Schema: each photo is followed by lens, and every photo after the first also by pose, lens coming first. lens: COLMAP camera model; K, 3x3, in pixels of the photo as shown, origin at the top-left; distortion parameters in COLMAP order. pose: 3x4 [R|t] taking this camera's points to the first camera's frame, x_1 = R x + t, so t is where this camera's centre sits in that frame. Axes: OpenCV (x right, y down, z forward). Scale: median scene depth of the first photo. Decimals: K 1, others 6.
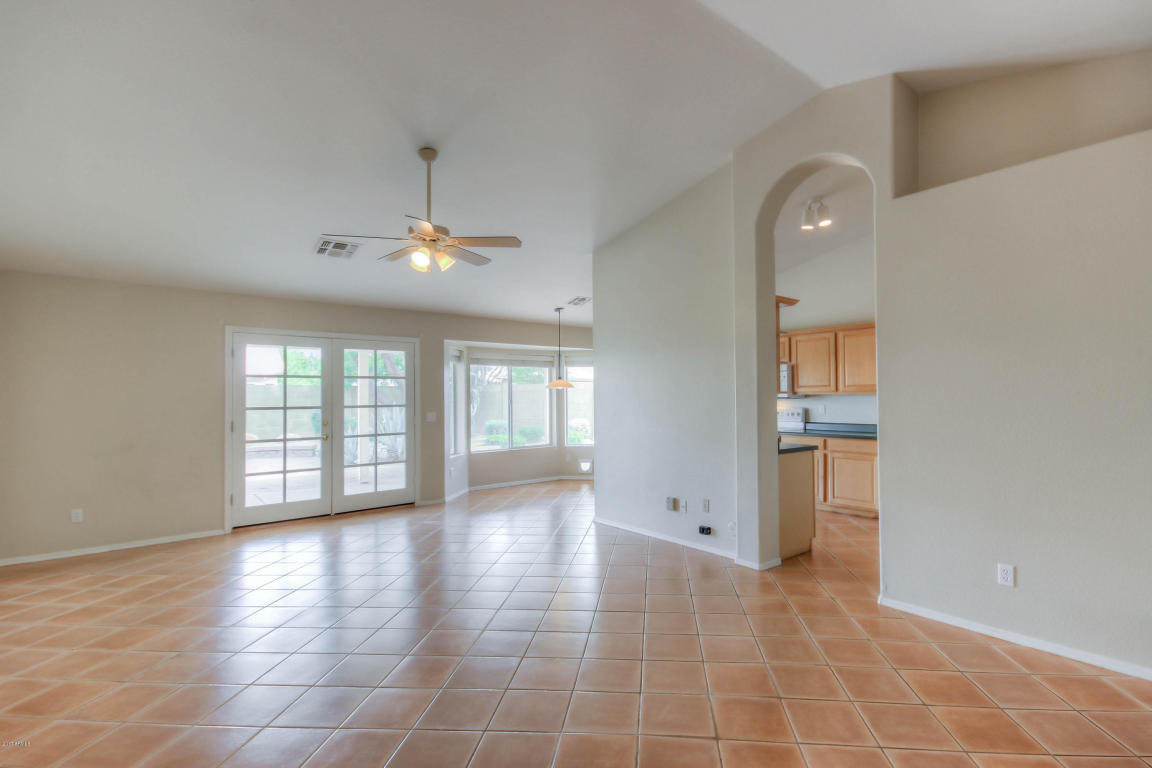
lens RADIAL K [[532.9, 0, 574.4], [0, 532.9, 388.4], [0, 0, 1]] dist [0.000904, 0.000103]
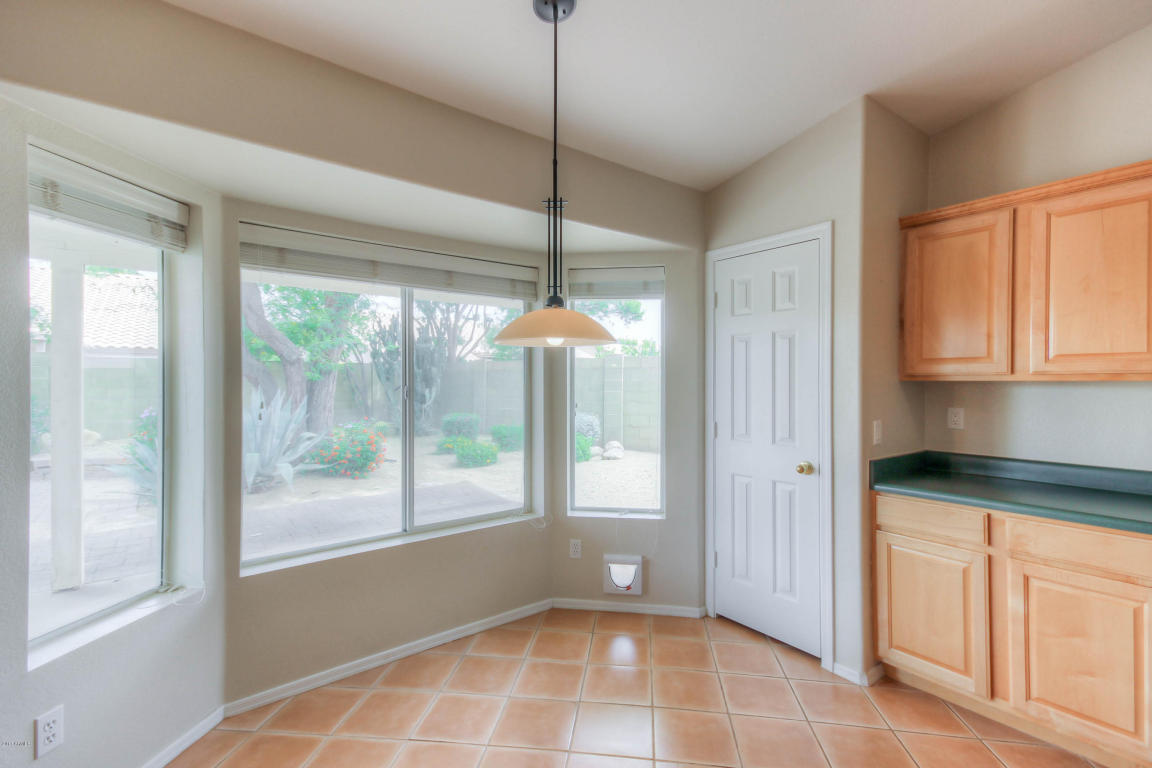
lens RADIAL K [[526.3, 0, 576.0], [0, 526.3, 384.0], [0, 0, 1]] dist [0.023500, 0.000161]
pose [[0.999889, 0.014734, 0.002412, -0.017555], [-0.014777, 0.999708, 0.019131, 0.014043], [-0.002130, -0.019164, 0.999814, 0.826027]]
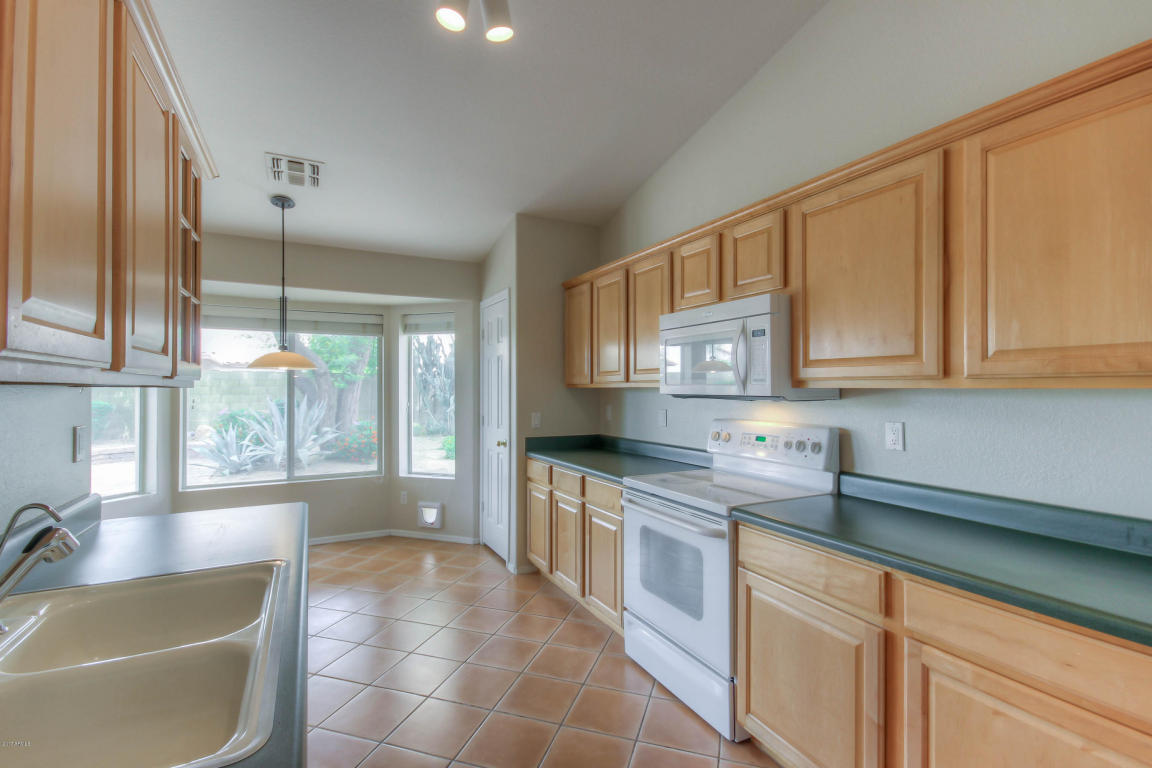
lens RADIAL K [[517.6, 0, 554.1], [0, 517.6, 385.8], [0, 0, 1]] dist [0.001773, 0.000333]
pose [[0.981191, 0.010202, -0.192769, 0.317655], [-0.008284, 0.999908, 0.010756, 0.007909], [0.192861, -0.008957, 0.981185, 0.643173]]
